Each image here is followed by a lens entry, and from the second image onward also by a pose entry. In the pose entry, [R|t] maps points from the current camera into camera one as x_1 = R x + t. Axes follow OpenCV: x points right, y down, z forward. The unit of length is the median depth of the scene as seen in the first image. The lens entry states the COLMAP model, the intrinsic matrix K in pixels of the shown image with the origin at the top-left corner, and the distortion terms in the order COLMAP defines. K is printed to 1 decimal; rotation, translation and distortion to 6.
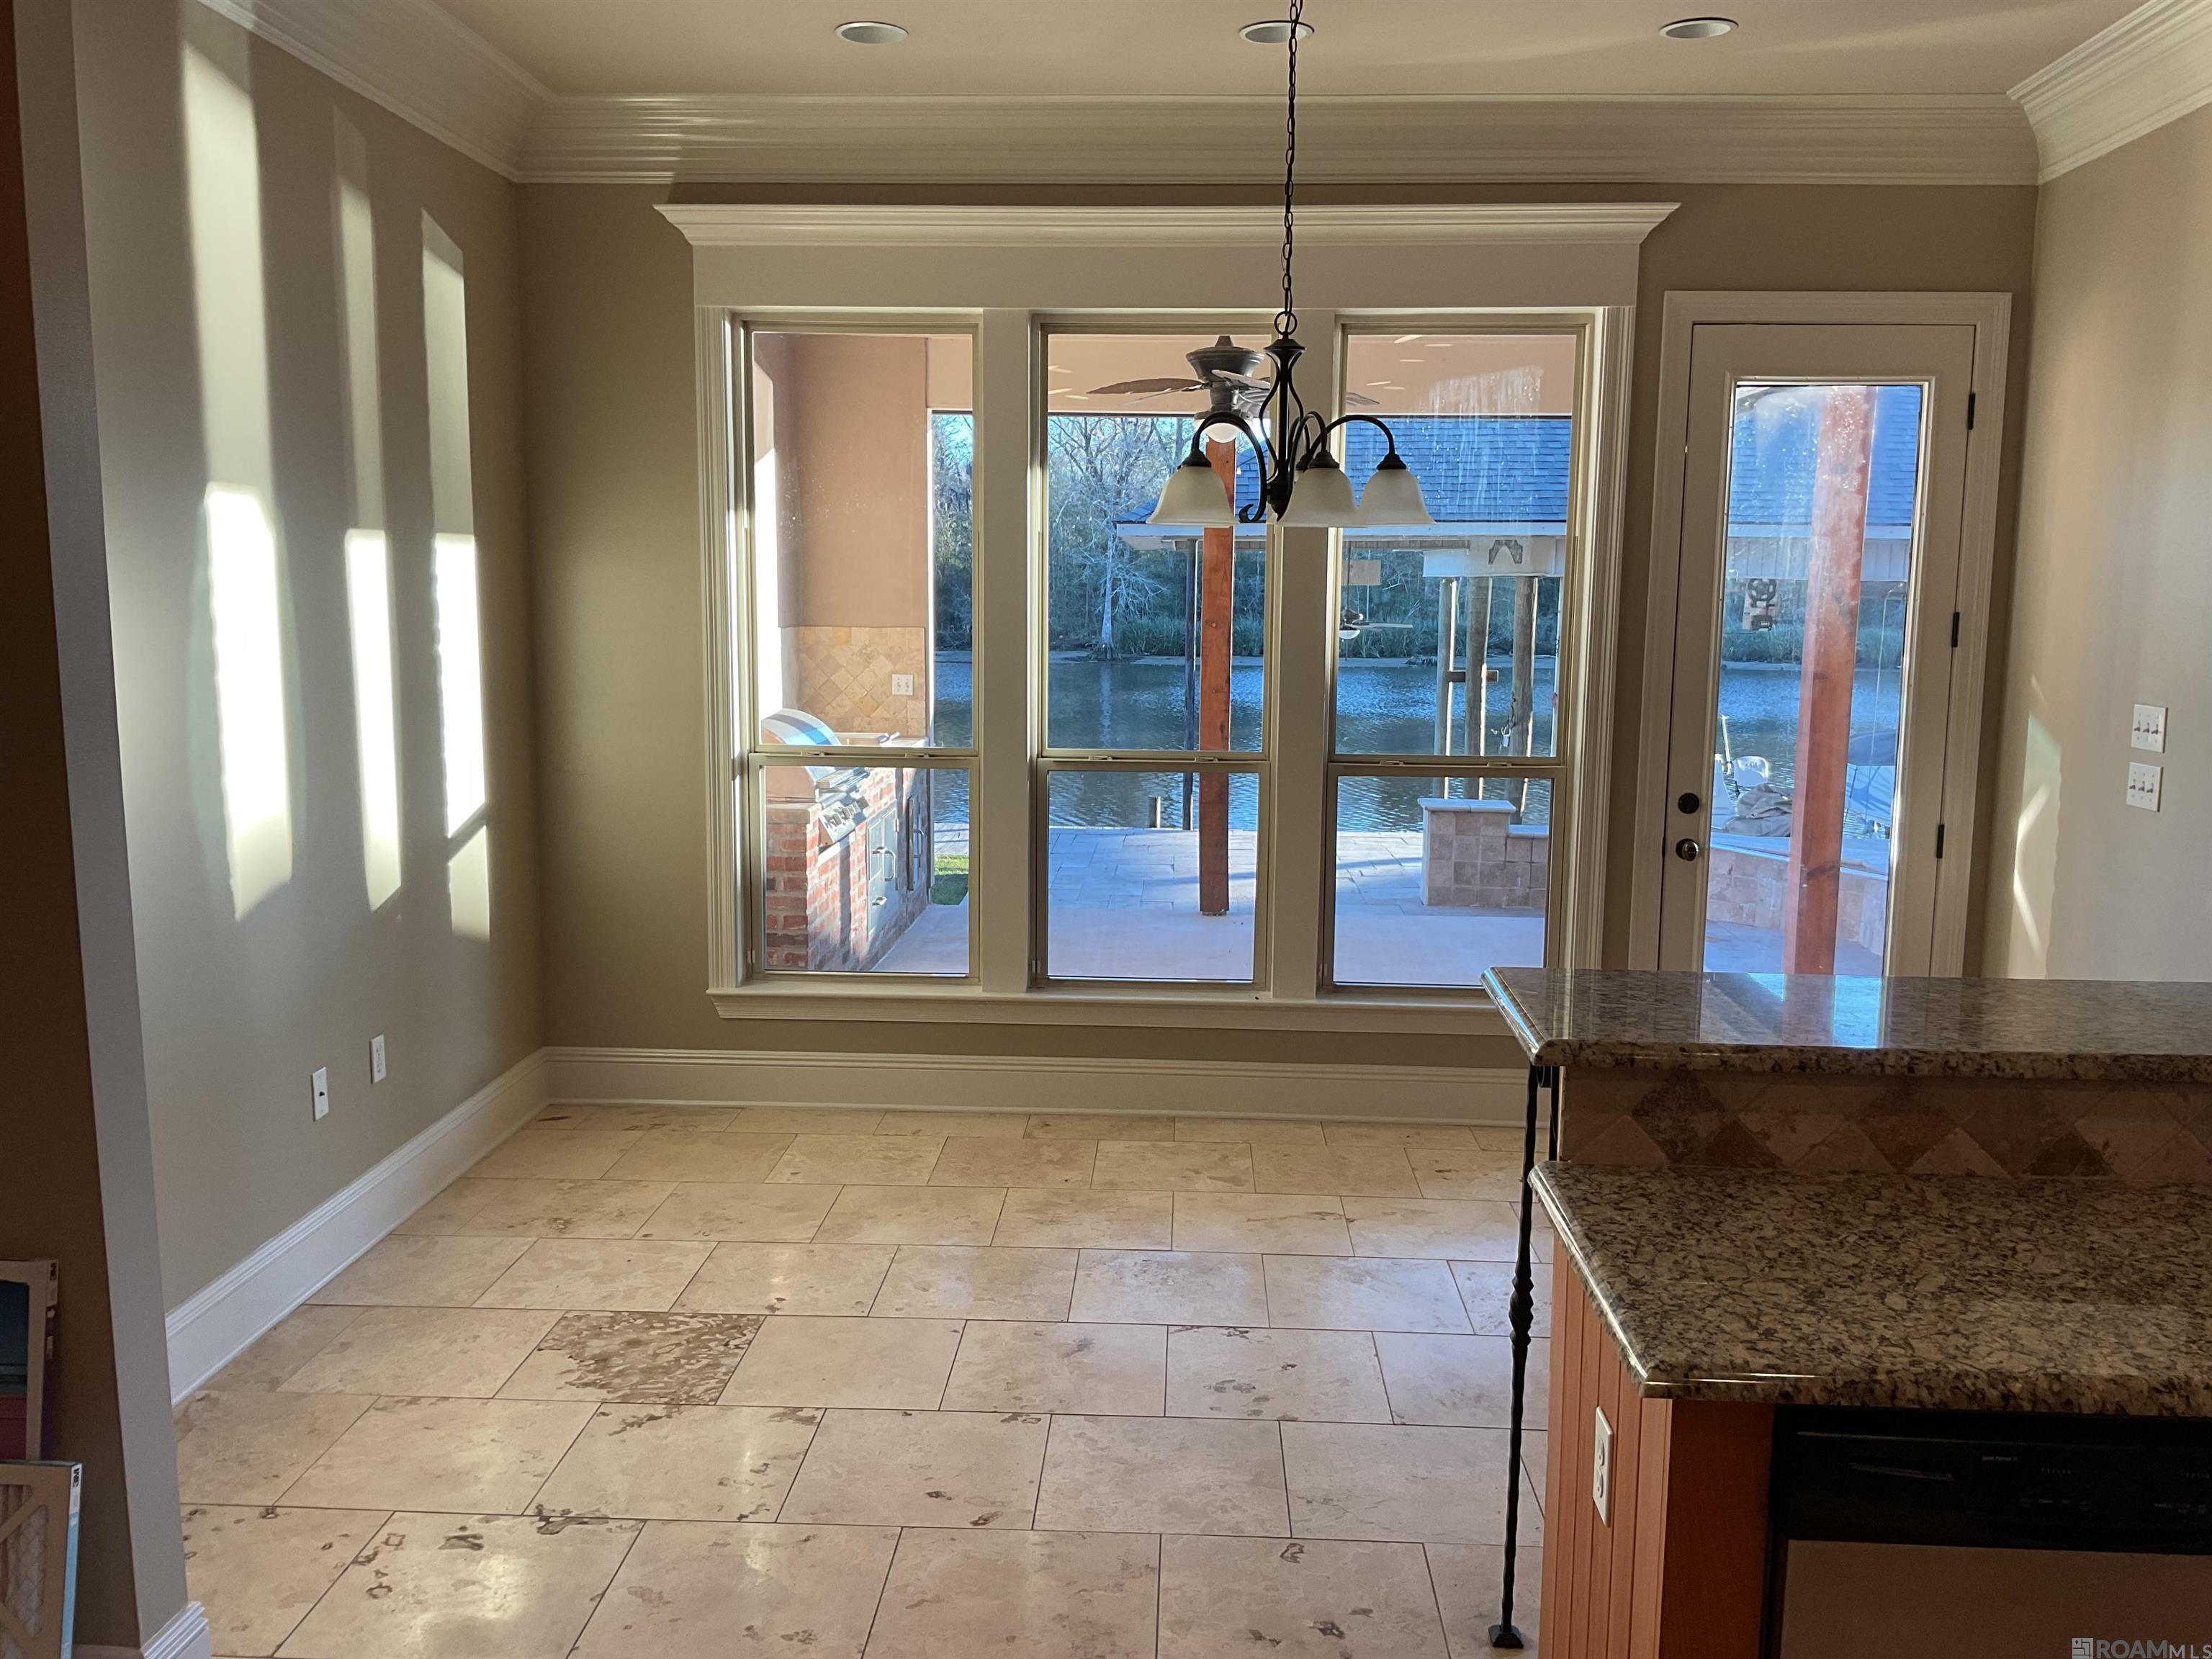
lens RADIAL K [[1846.6, 0, 1096.8], [0, 1846.6, 831.8], [0, 0, 1]] dist [0.076162, -0.147575]
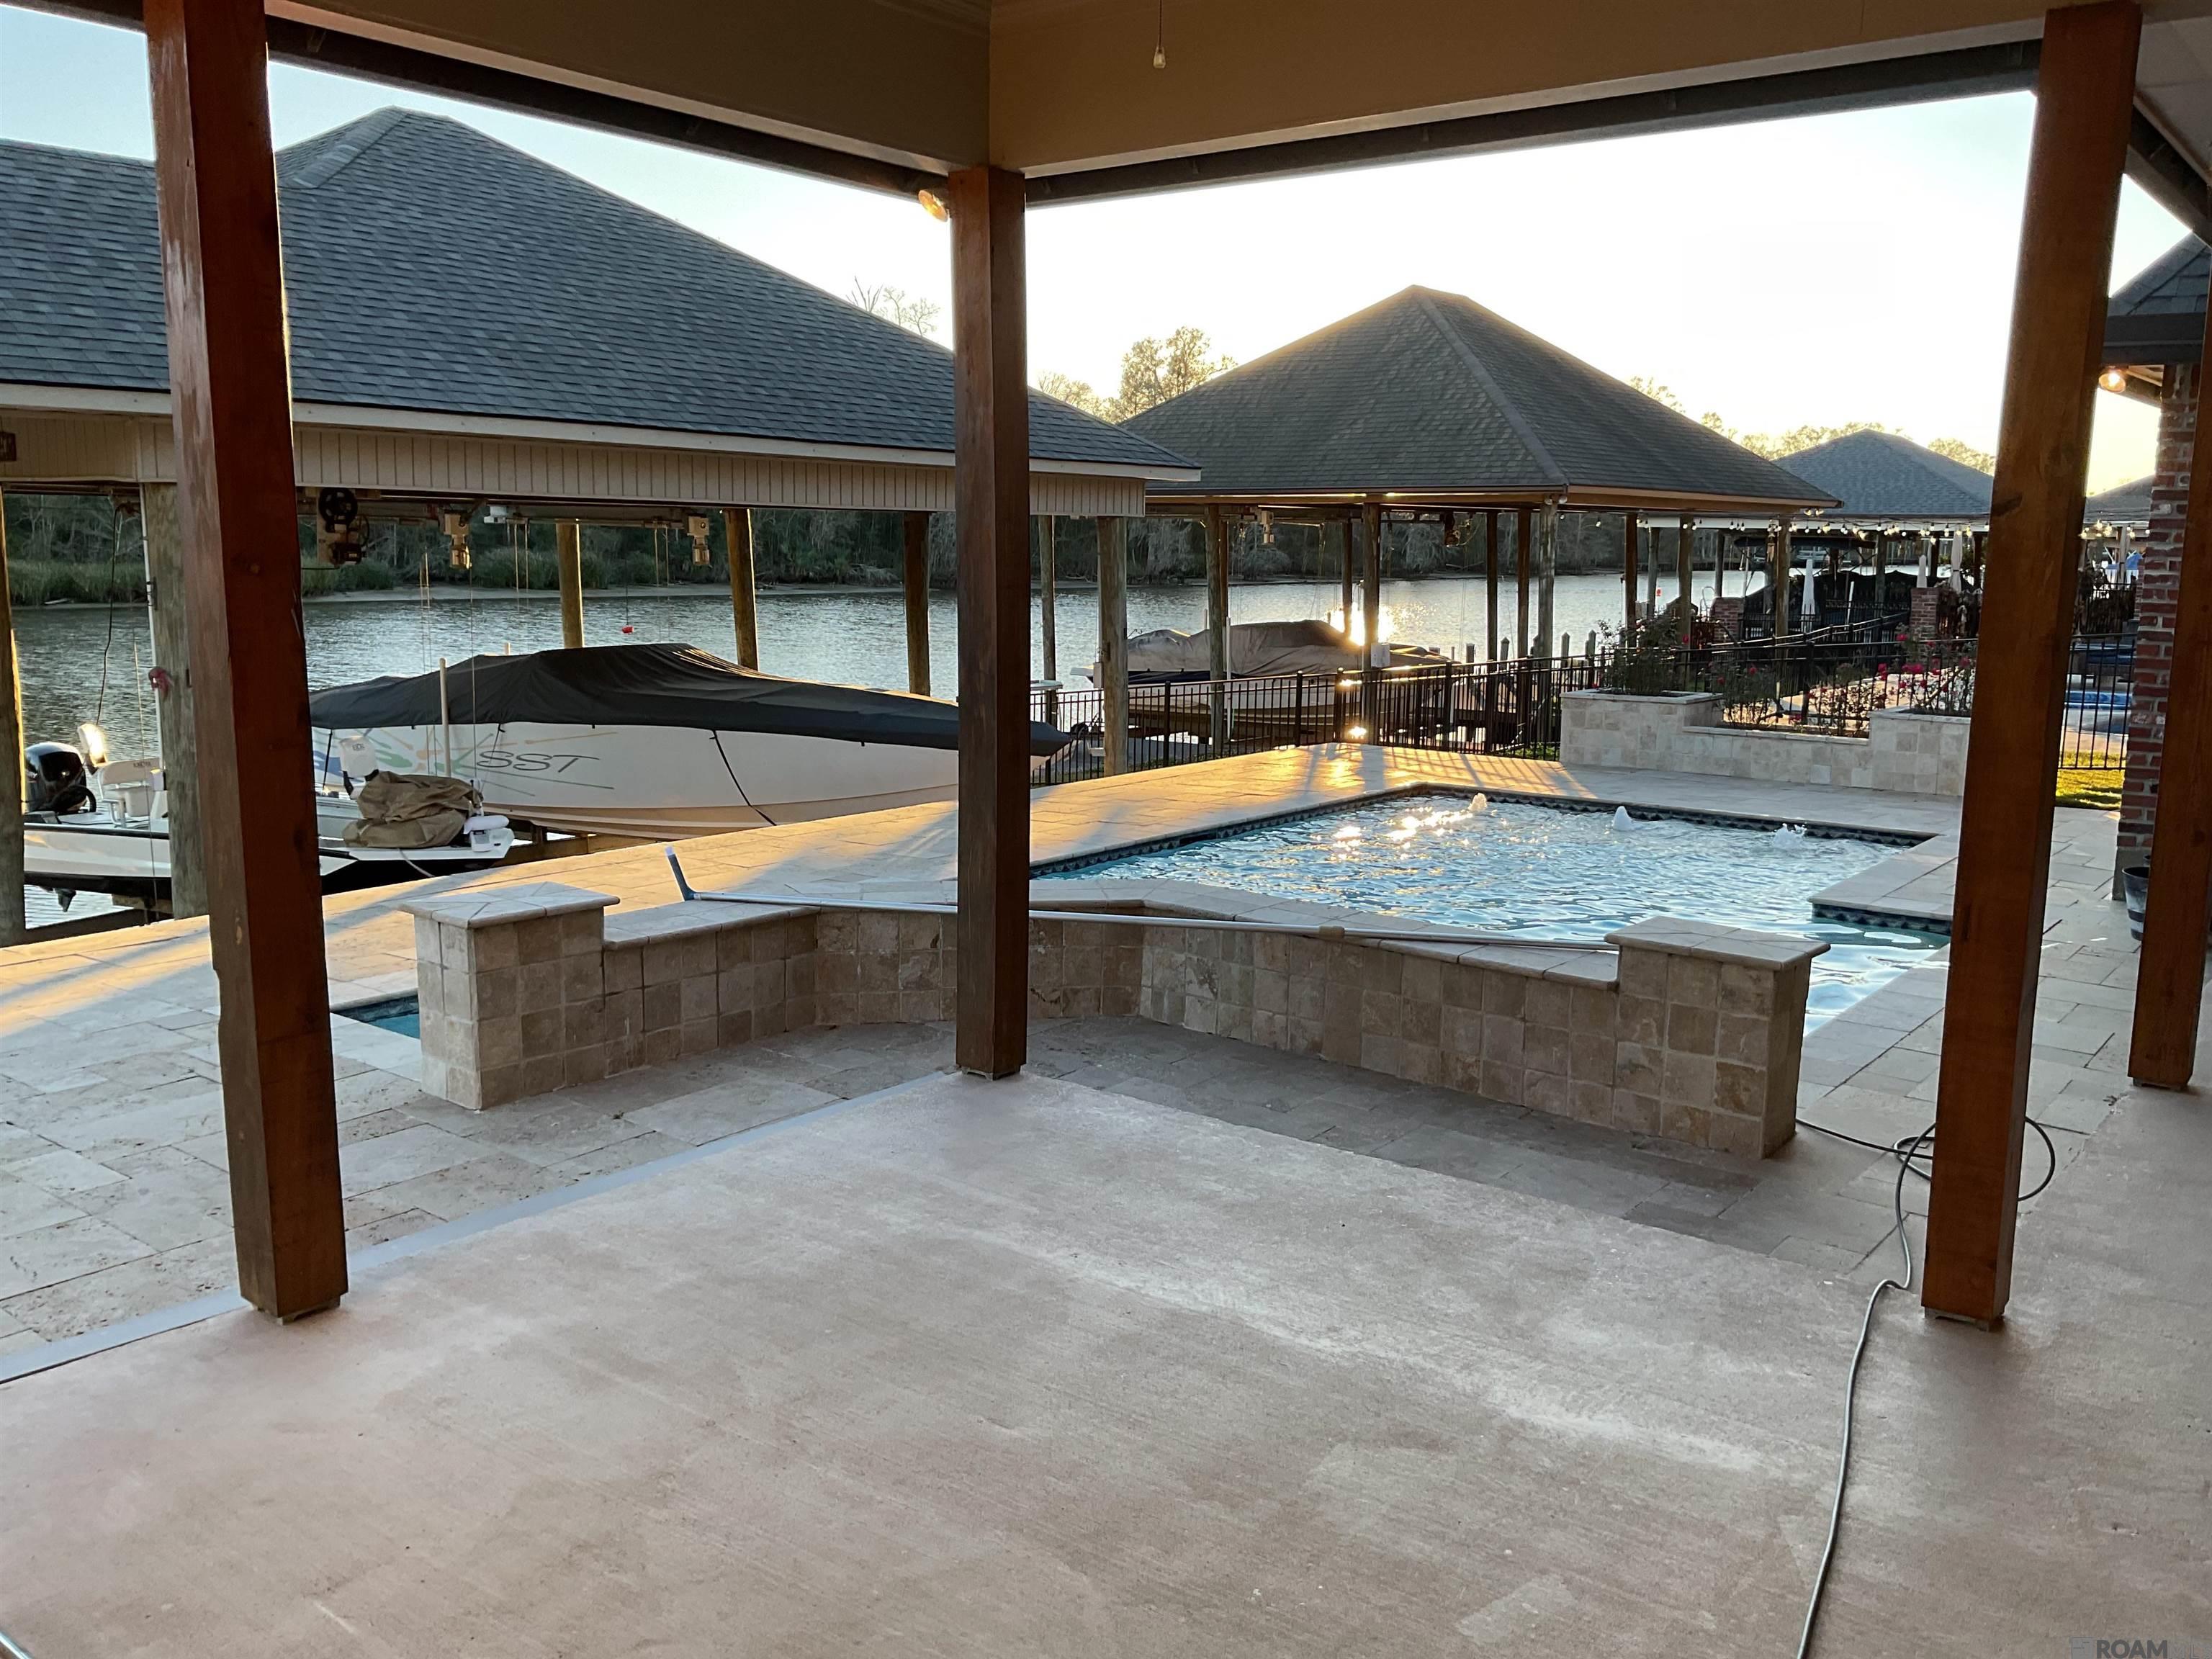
lens RADIAL K [[1846.6, 0, 1108.5], [0, 1846.6, 837.3], [0, 0, 1]] dist [0.076162, -0.147575]
pose [[0.583008, -0.137885, 0.800680, -0.124311], [0.106182, 0.989972, 0.093168, -0.065088], [-0.805498, 0.030700, 0.591803, 0.553846]]
